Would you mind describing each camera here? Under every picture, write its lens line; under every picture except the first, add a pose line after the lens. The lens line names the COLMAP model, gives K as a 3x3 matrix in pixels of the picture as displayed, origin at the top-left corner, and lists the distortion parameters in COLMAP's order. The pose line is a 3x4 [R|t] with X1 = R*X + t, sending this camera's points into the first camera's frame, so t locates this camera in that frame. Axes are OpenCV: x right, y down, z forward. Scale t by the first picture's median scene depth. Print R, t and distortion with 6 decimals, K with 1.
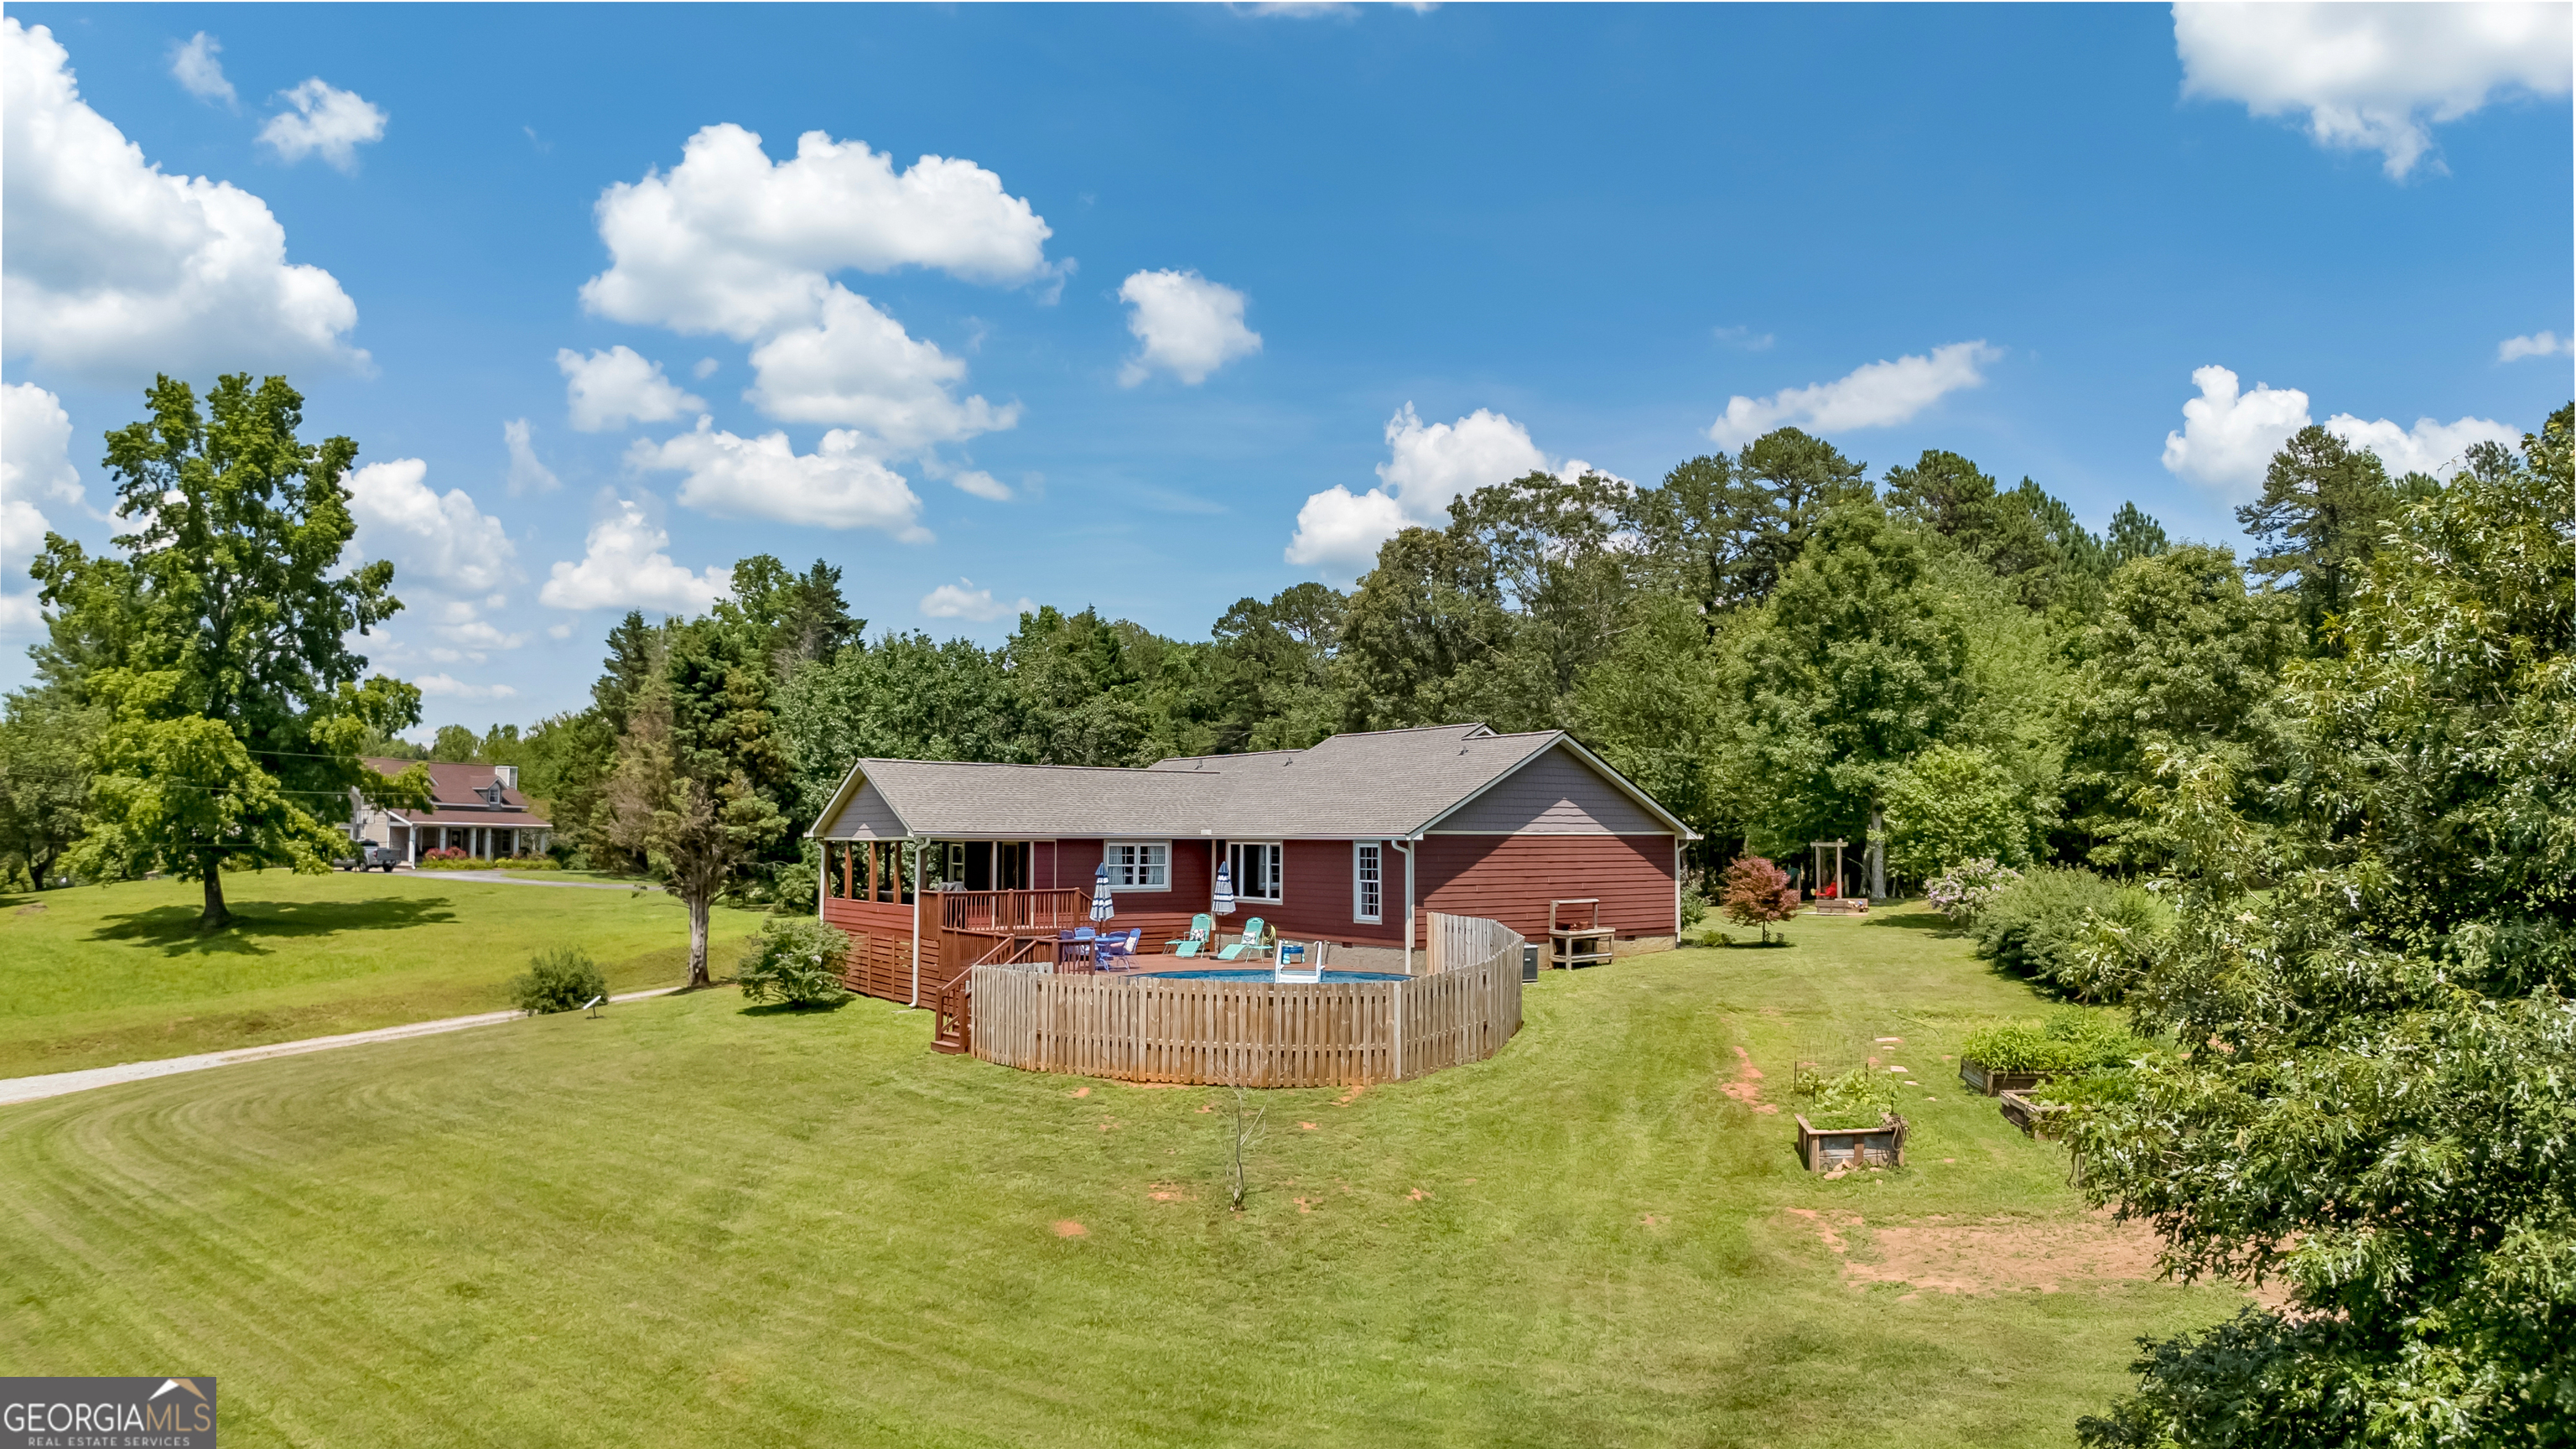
lens RADIAL K [[1575.3, 0, 1272.2], [0, 1575.3, 722.2], [0, 0, 1]] dist [-0.167030, 0.005376]
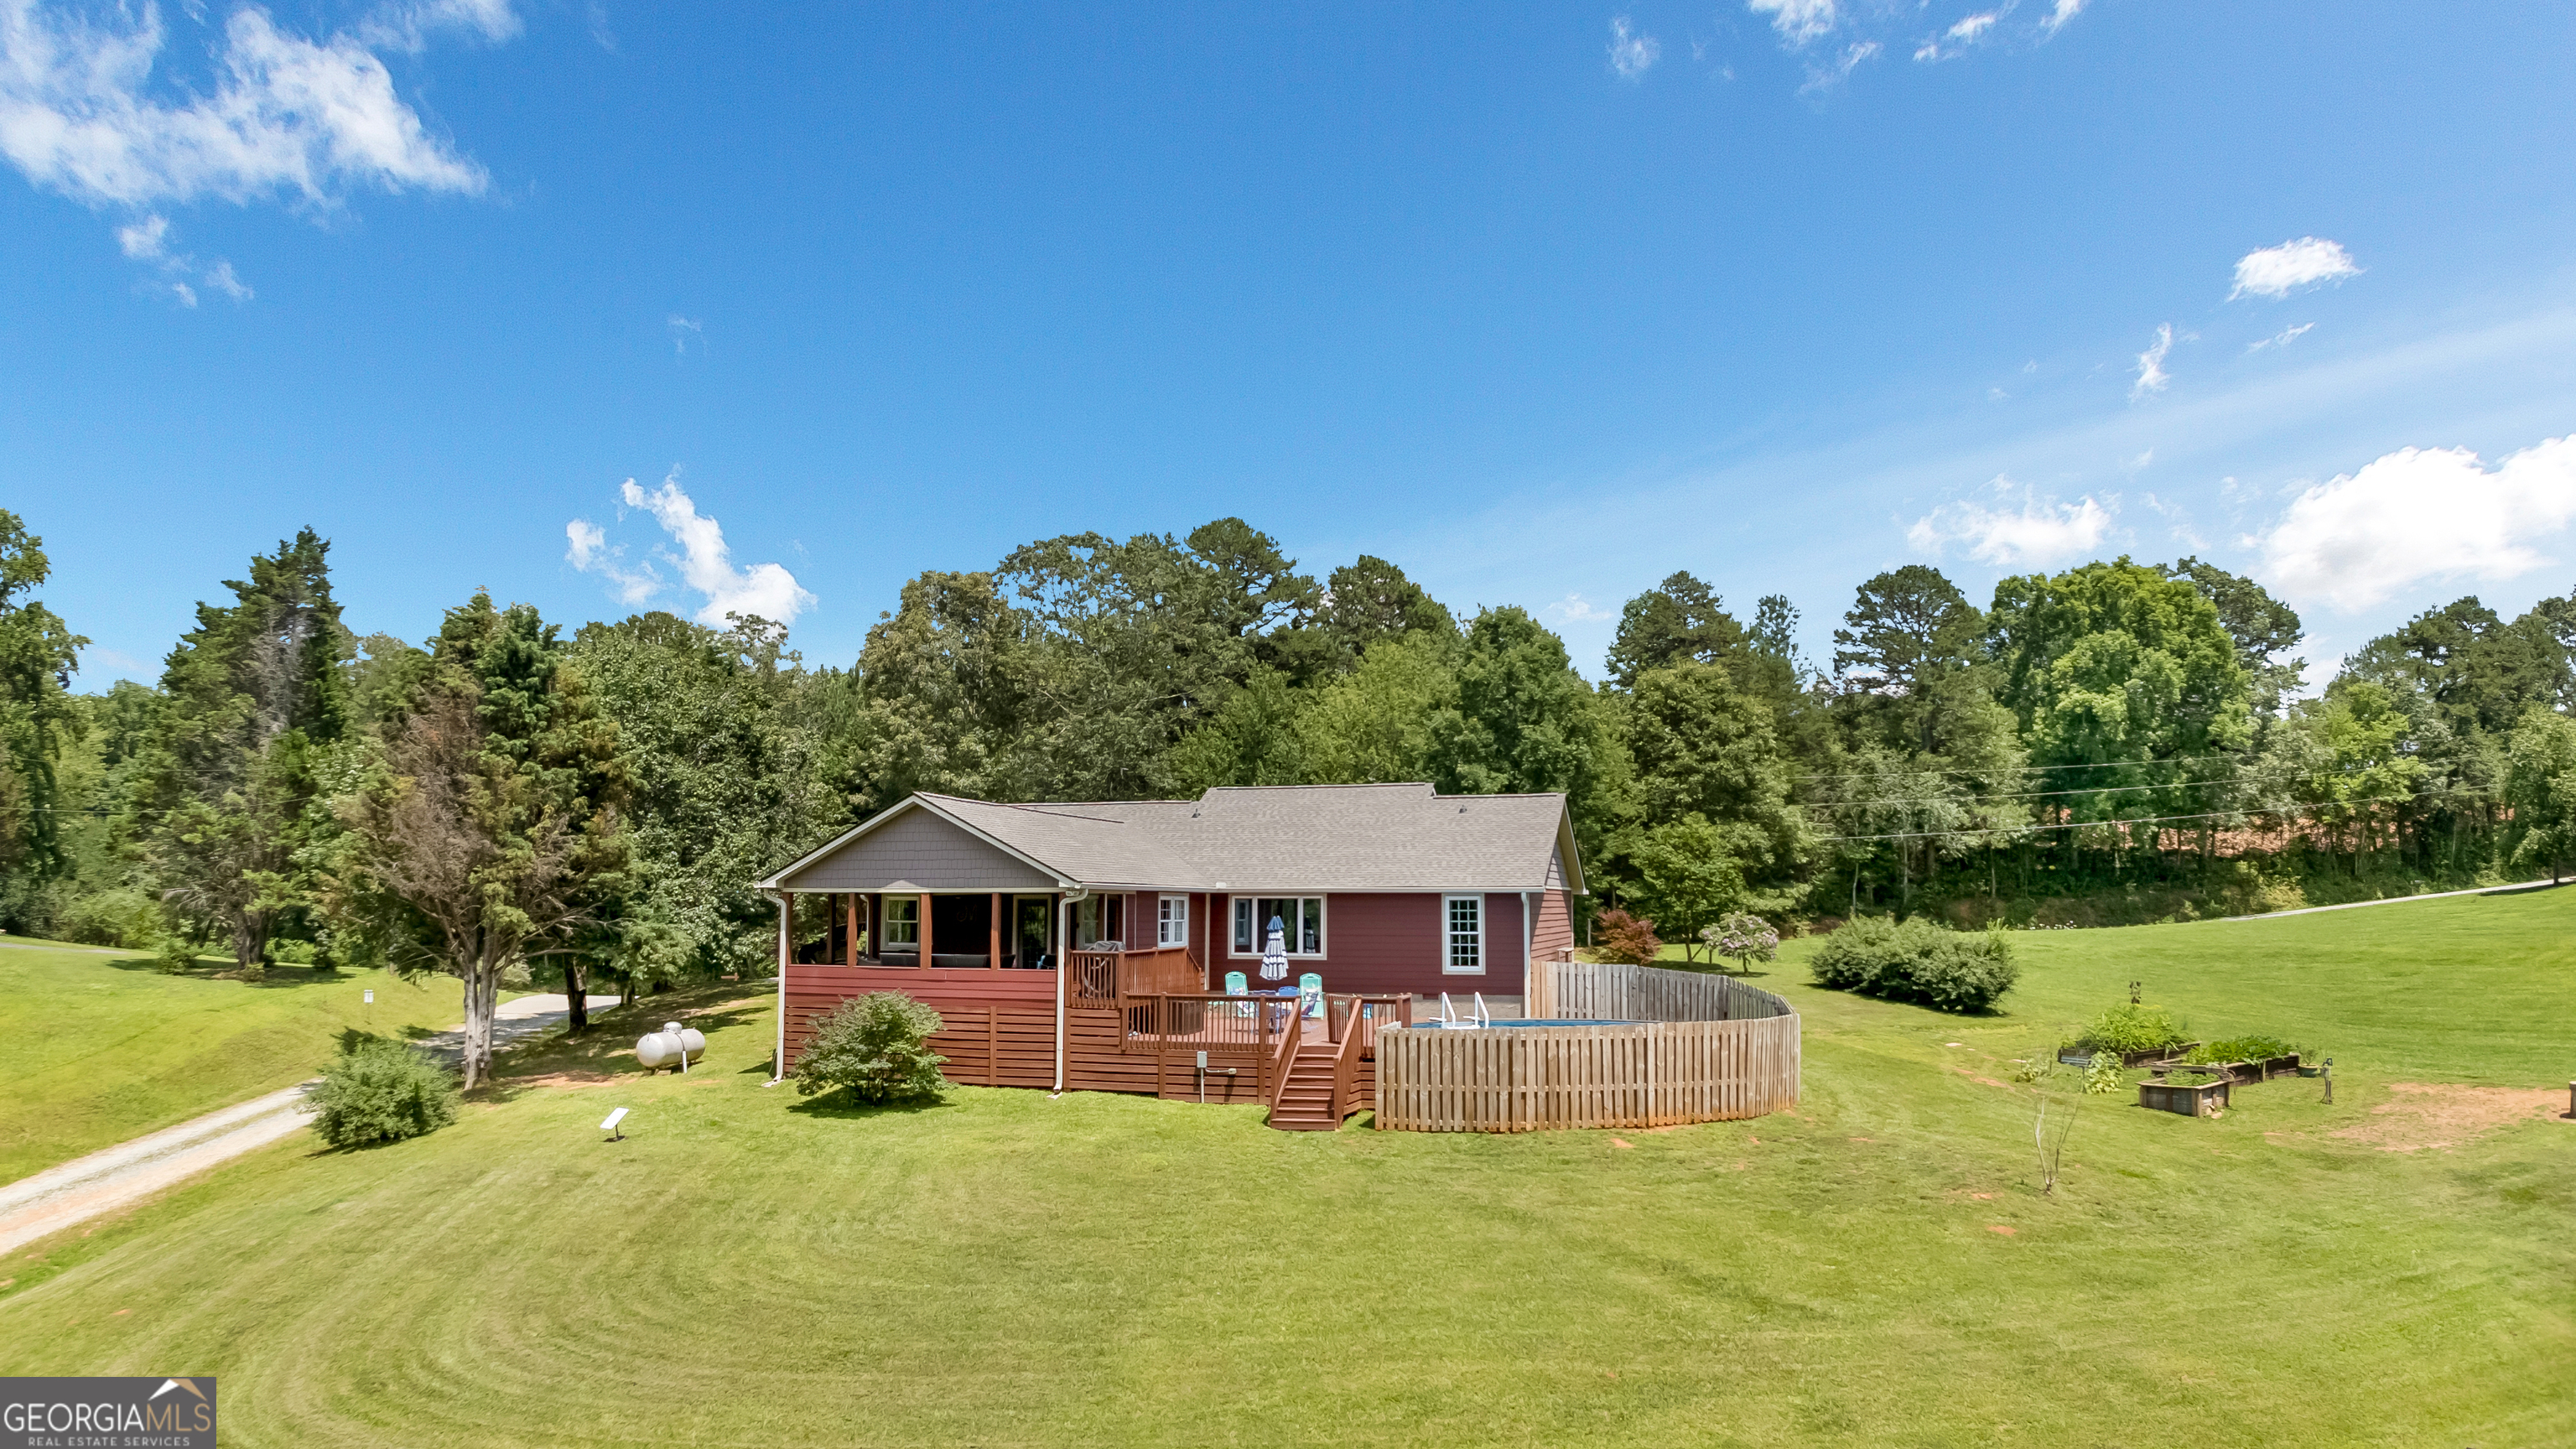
lens RADIAL K [[1573.2, 0, 1275.1], [0, 1573.2, 719.9], [0, 0, 1]] dist [-0.164694, 0.003418]
pose [[0.794515, 0.069090, 0.603301, -0.569014], [-0.043145, 0.997418, -0.057405, 0.022249], [-0.605709, 0.019580, 0.795445, 0.218724]]
